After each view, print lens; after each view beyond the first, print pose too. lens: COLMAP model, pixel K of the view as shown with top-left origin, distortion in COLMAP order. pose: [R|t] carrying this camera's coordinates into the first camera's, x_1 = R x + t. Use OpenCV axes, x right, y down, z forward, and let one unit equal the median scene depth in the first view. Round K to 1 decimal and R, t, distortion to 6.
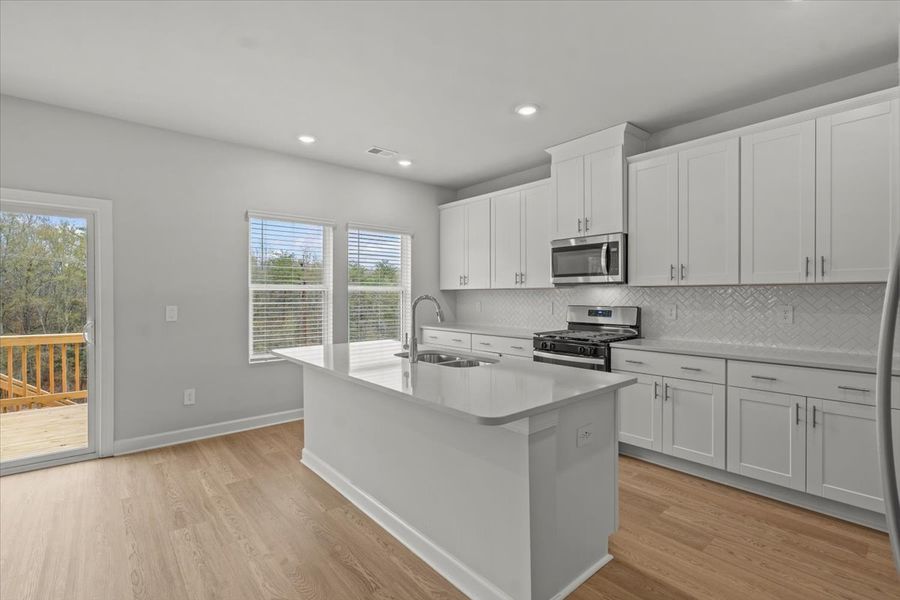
lens RADIAL K [[436.6, 0, 450.0], [0, 436.6, 300.0], [0, 0, 1]] dist [-0.000996, -0.000319]
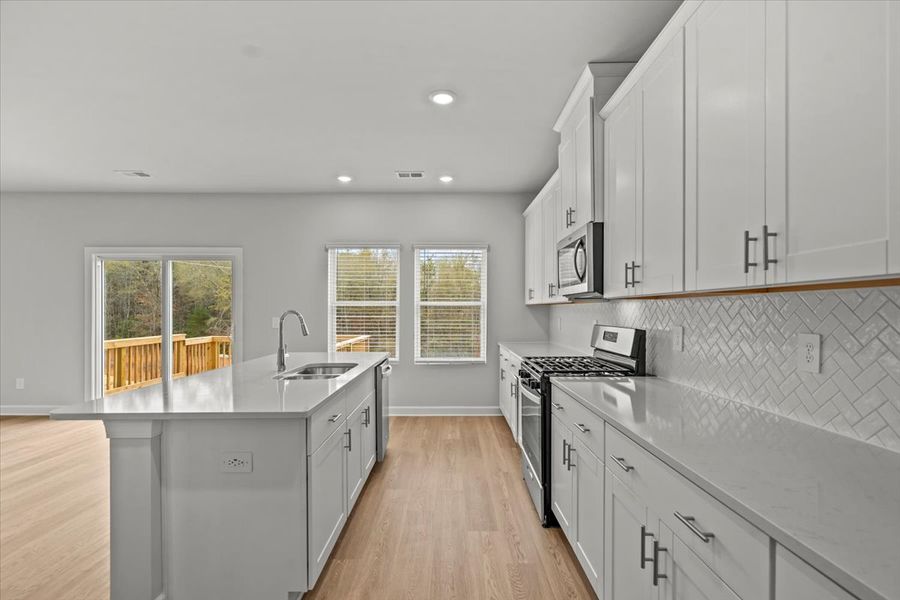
lens RADIAL K [[410.0, 0, 437.3], [0, 410.0, 313.1], [0, 0, 1]] dist [-0.000347, -0.000062]
pose [[0.759495, 0.007275, -0.650473, 0.579647], [-0.009128, 0.999958, 0.000527, -0.005524], [0.650449, 0.005537, 0.759529, 0.307779]]
